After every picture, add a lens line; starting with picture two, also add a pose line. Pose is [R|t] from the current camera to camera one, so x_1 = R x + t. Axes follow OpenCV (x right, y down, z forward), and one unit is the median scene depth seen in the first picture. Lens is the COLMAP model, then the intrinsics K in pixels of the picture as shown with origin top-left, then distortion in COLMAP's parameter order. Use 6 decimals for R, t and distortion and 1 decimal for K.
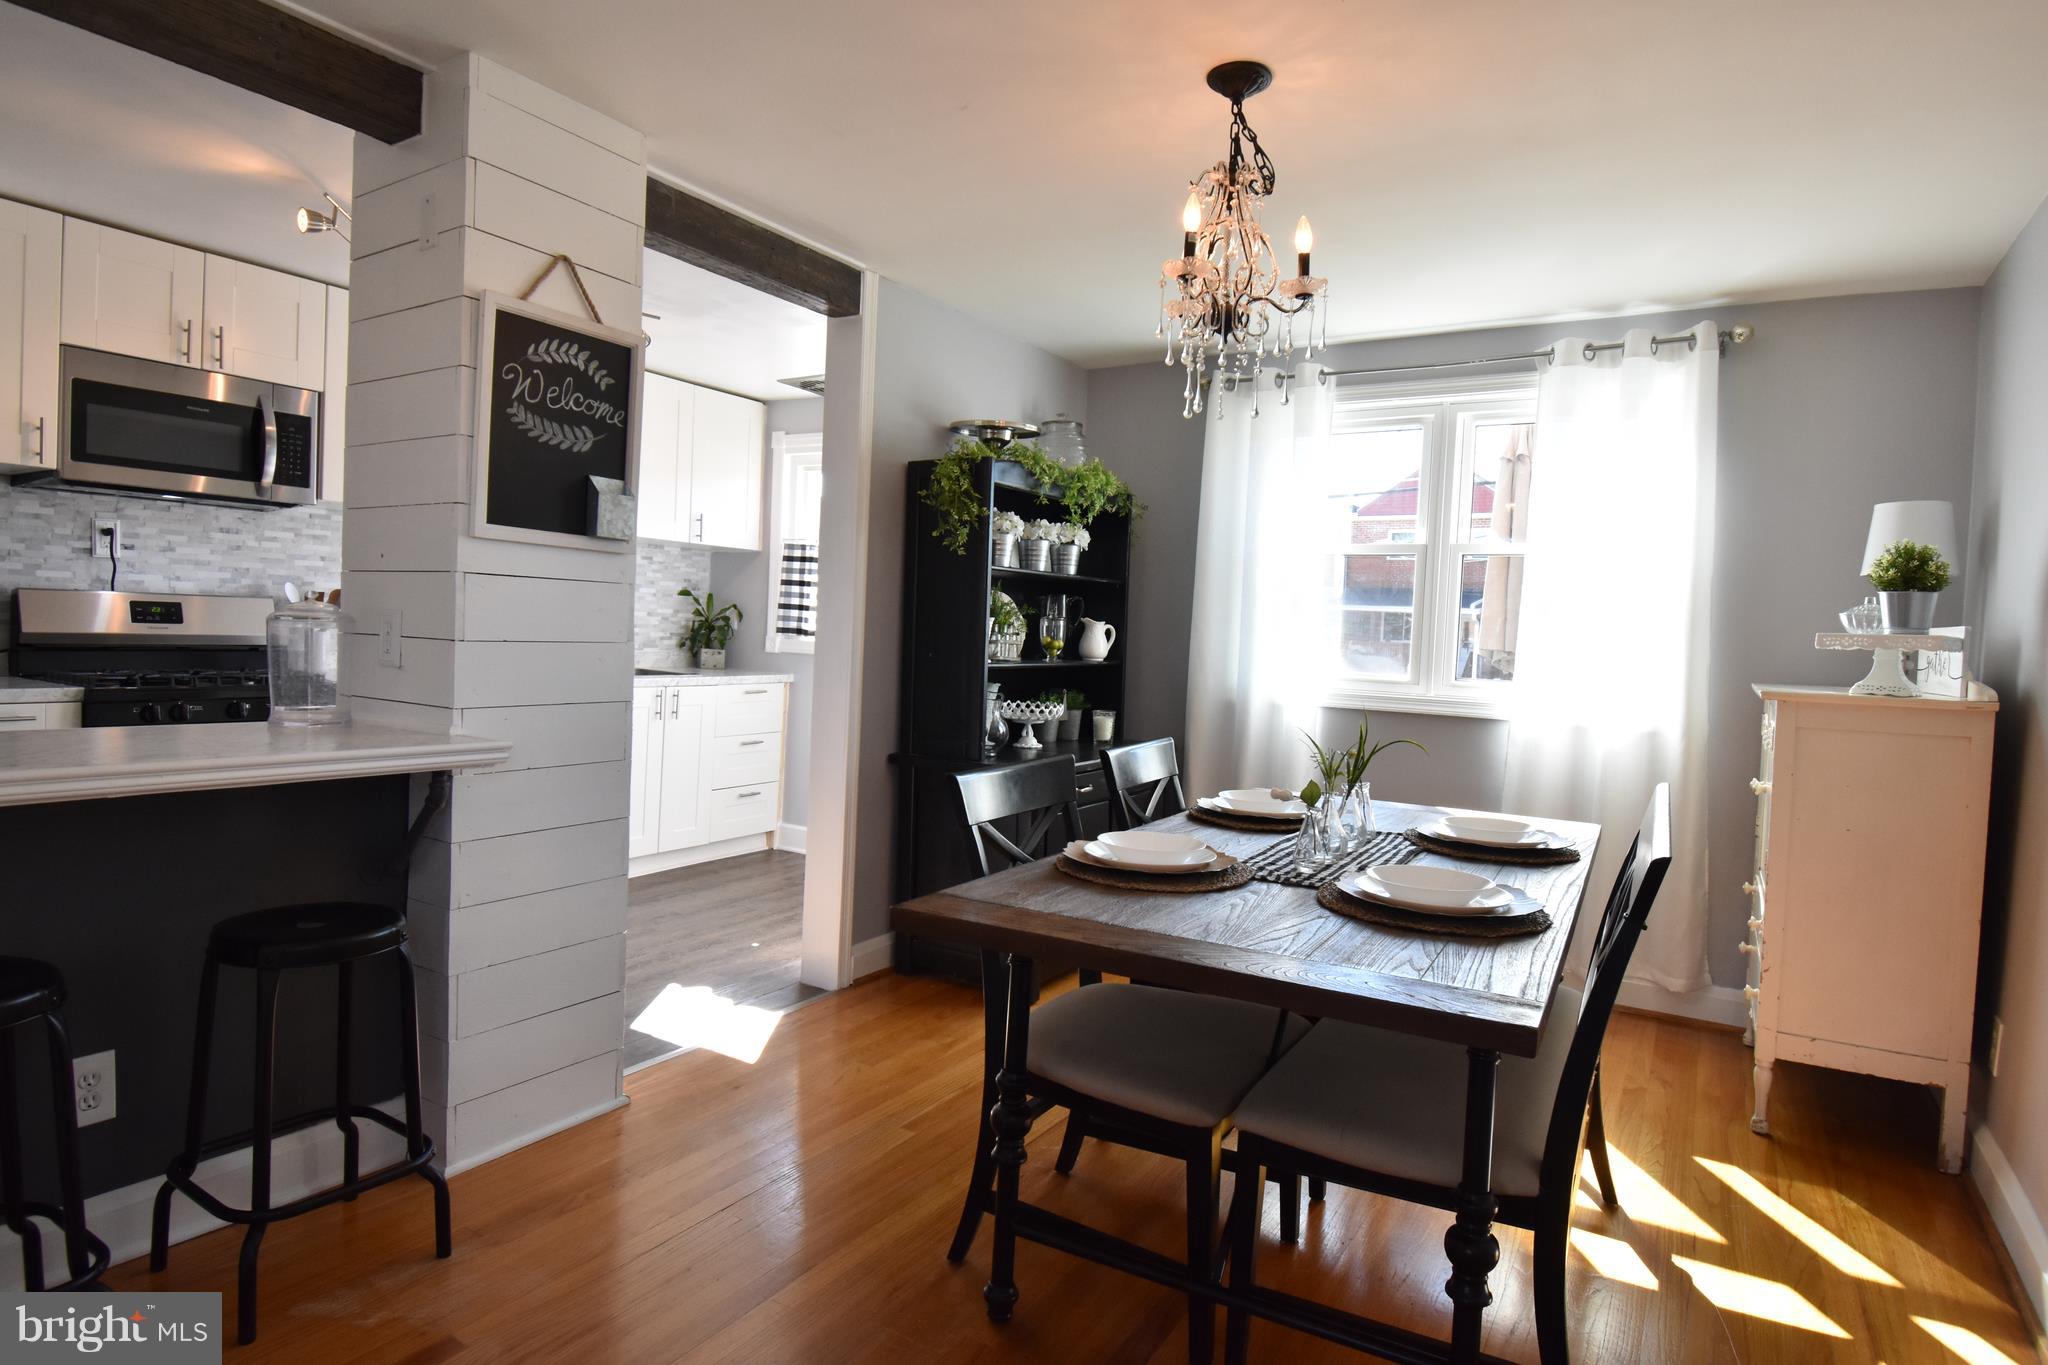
lens RADIAL K [[1117.4, 0, 1041.5], [0, 1117.4, 676.4], [0, 0, 1]] dist [-0.002950, -0.014841]
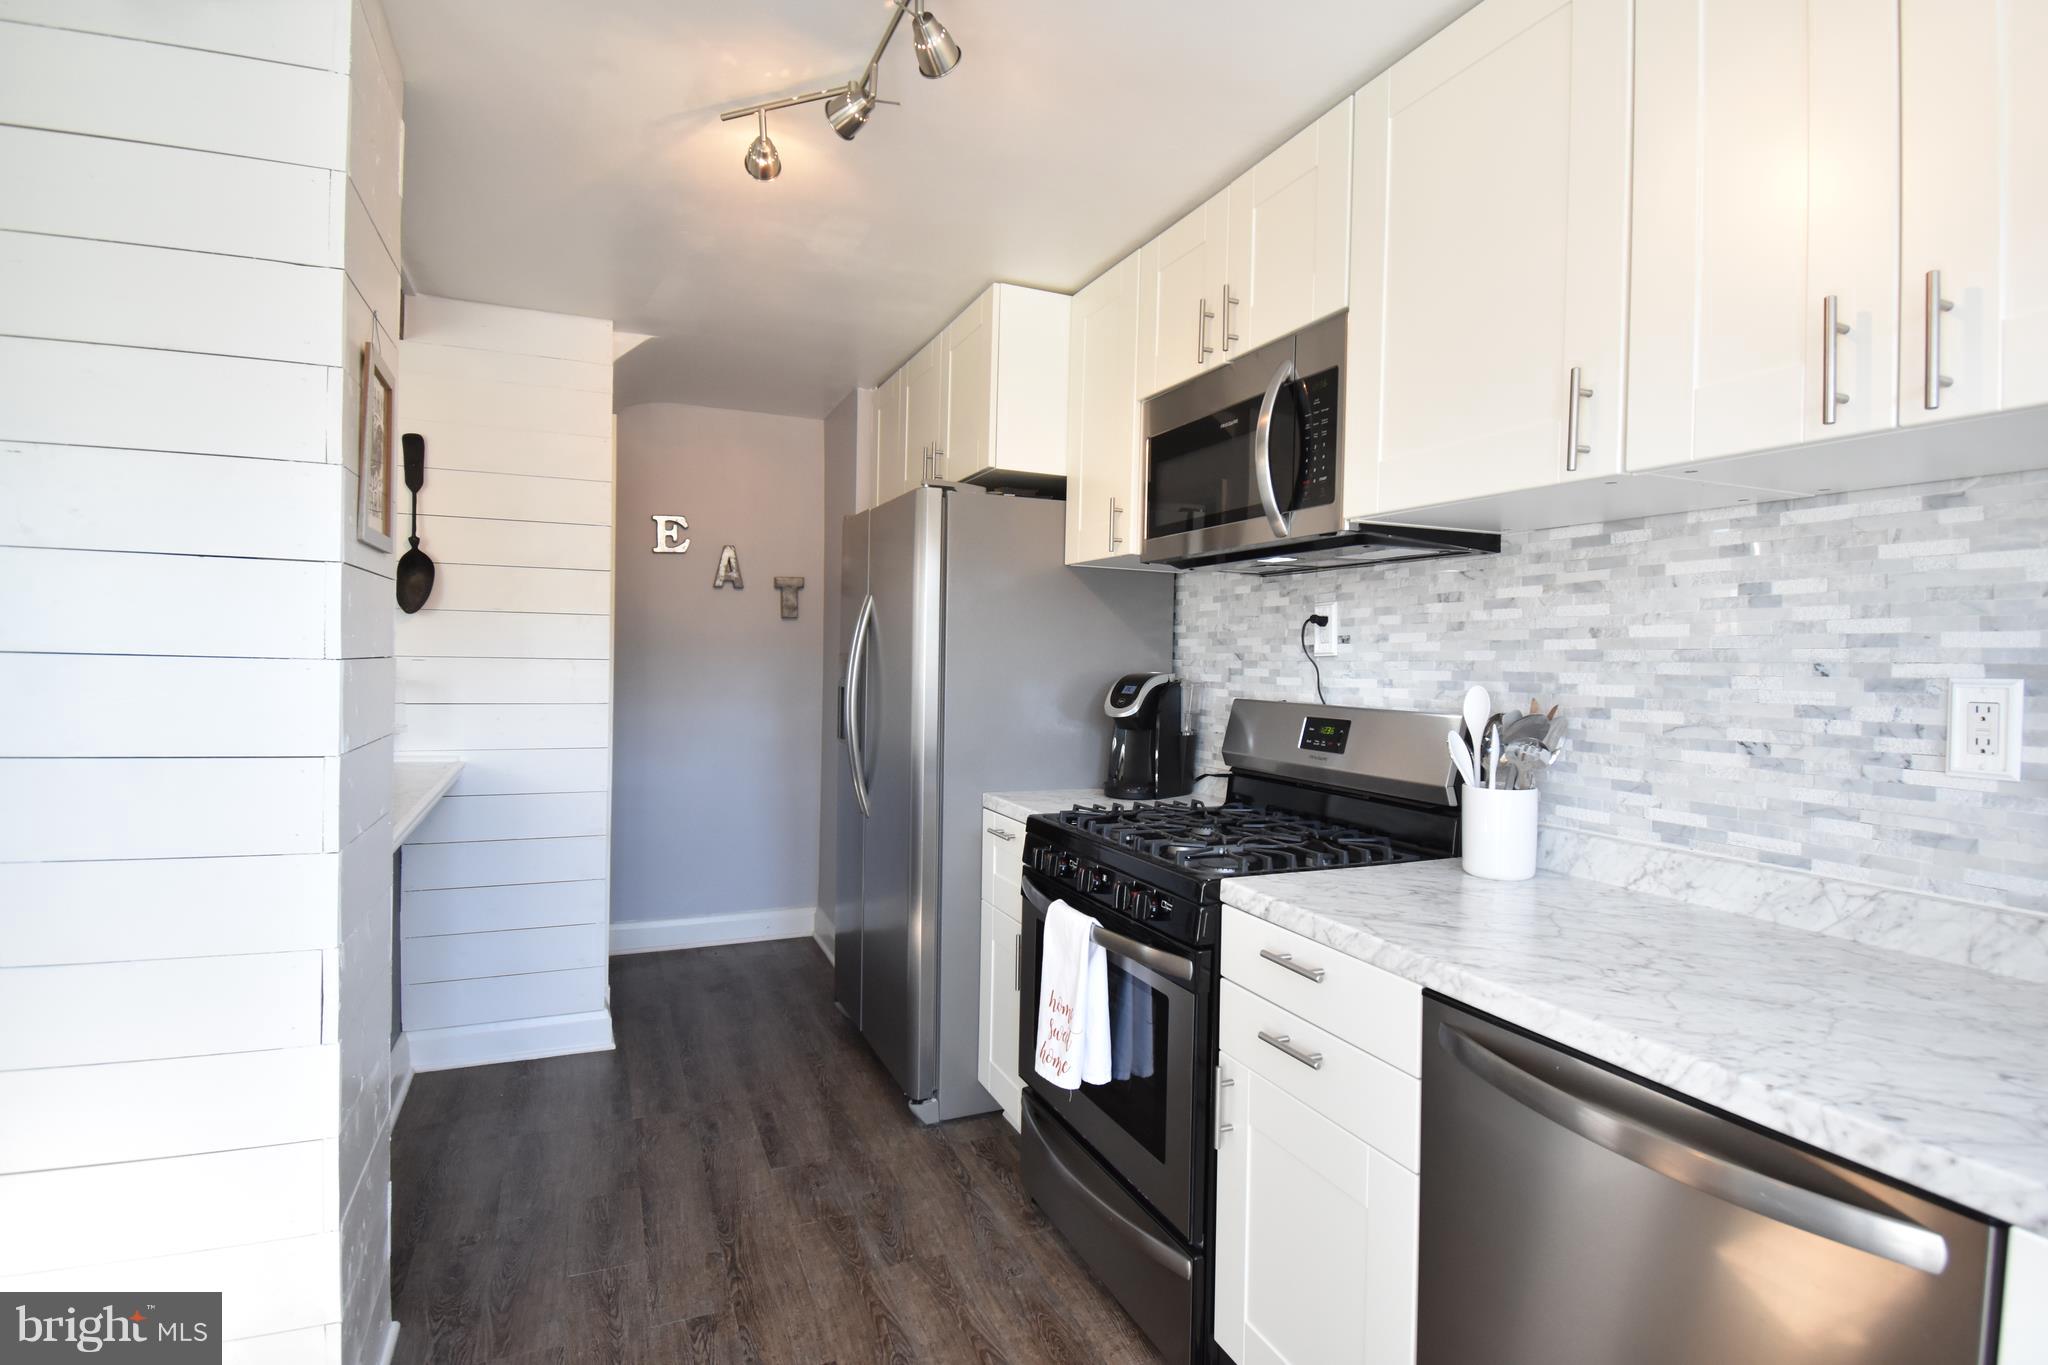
lens RADIAL K [[1014.3, 0, 1019.6], [0, 1014.3, 661.4], [0, 0, 1]] dist [0.001002, -0.013328]
pose [[-0.582613, -0.052762, -0.811035, -0.196125], [-0.080571, 0.996725, -0.006964, -0.081058], [0.808746, 0.061289, -0.584956, 1.178864]]
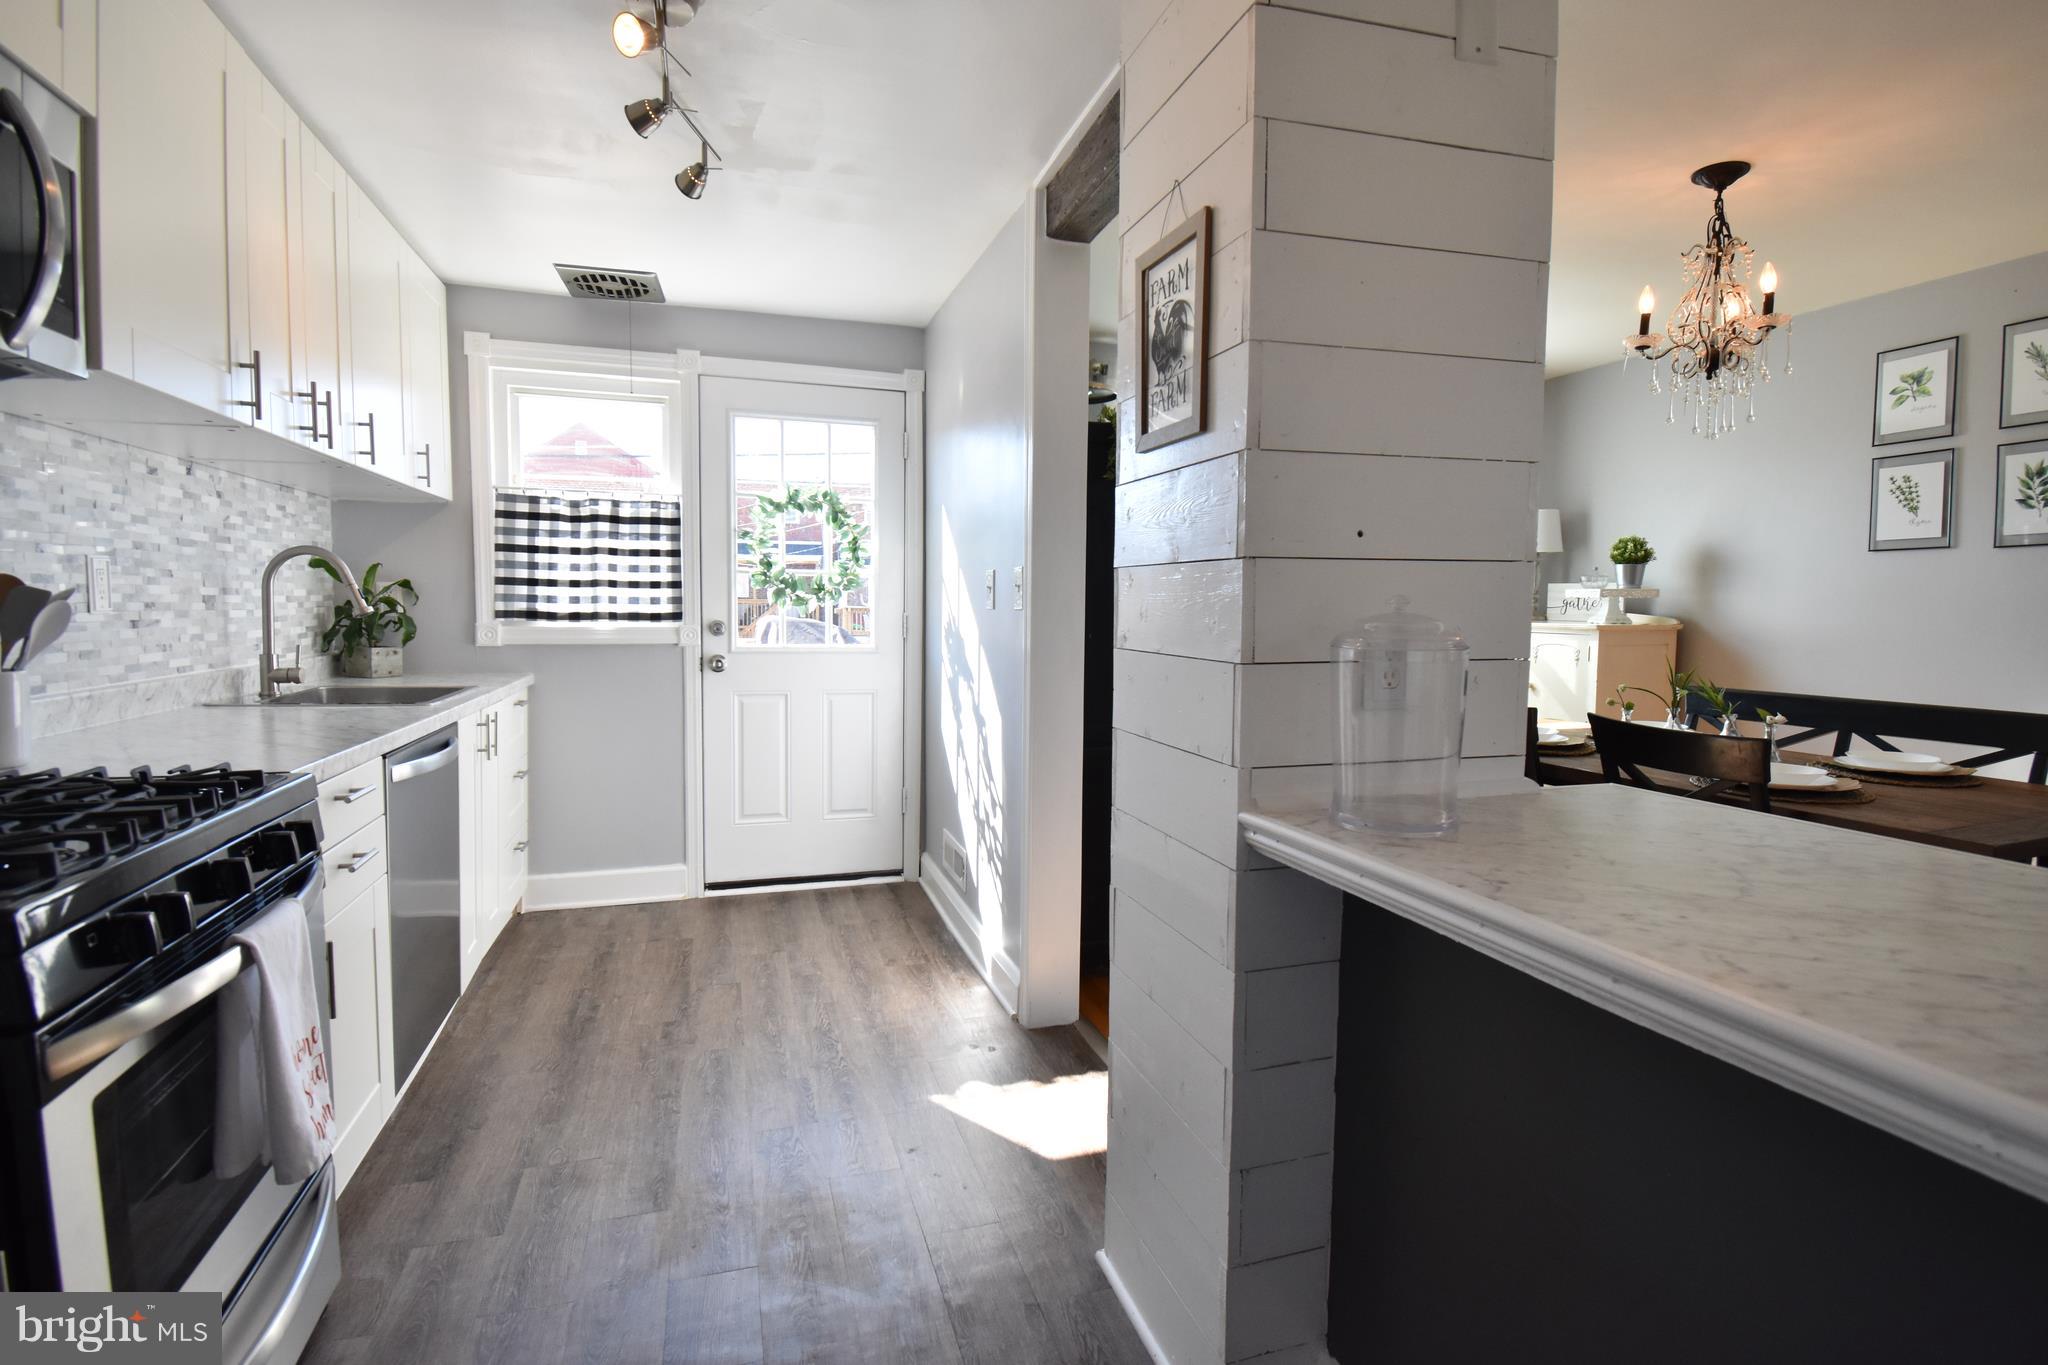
lens RADIAL K [[973.5, 0, 1026.4], [0, 973.5, 675.5], [0, 0, 1]] dist [0.002873, -0.015376]
pose [[0.665337, -0.093942, 0.740609, -0.709504], [0.051037, 0.995454, 0.080418, -0.052591], [-0.744797, -0.015707, 0.667106, 0.490026]]
